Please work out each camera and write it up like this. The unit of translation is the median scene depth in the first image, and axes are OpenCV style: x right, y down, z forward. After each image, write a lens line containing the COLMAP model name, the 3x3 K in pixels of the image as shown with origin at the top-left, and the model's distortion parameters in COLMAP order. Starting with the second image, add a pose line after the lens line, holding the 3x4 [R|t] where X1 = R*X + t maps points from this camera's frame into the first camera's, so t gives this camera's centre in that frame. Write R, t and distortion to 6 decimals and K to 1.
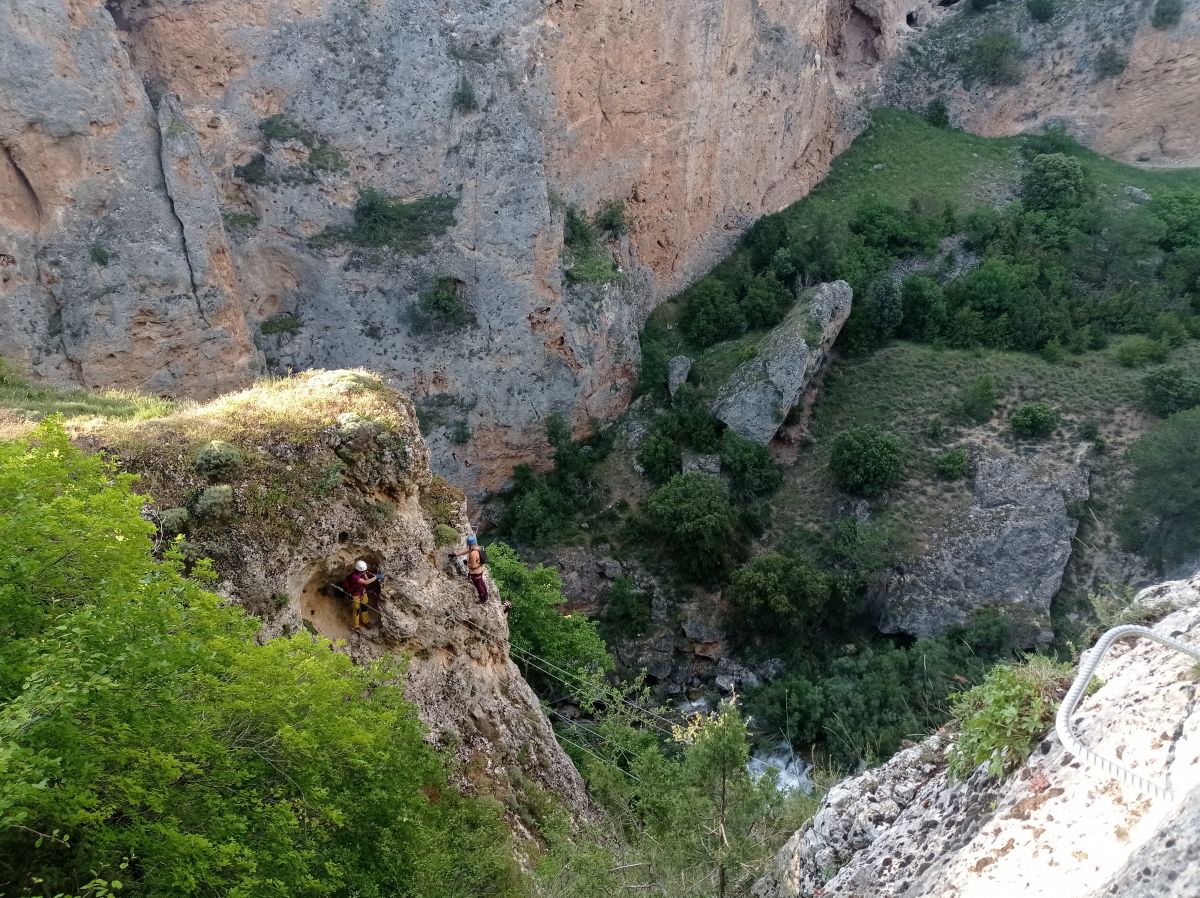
lens RADIAL K [[879.8, 0, 600.8], [0, 879.8, 445.5], [0, 0, 1]] dist [0.030460, -0.025611]
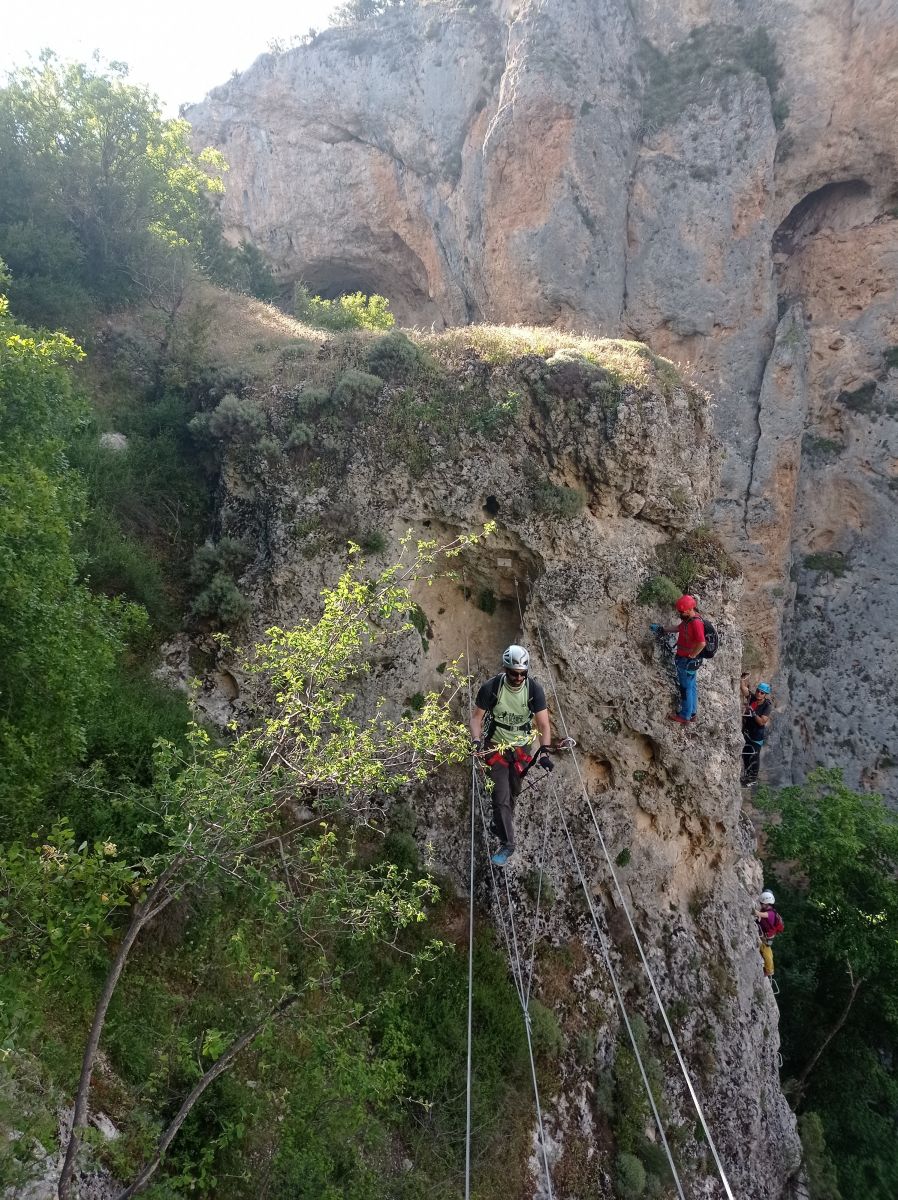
lens RADIAL K [[879.8, 0, 449.0], [0, 879.8, 600.0], [0, 0, 1]] dist [0.030460, -0.025611]
pose [[0.647410, 0.271220, -0.712250, 0.044924], [-0.380321, 0.924832, 0.006471, 0.040872], [0.660467, 0.266694, 0.701896, 0.116449]]
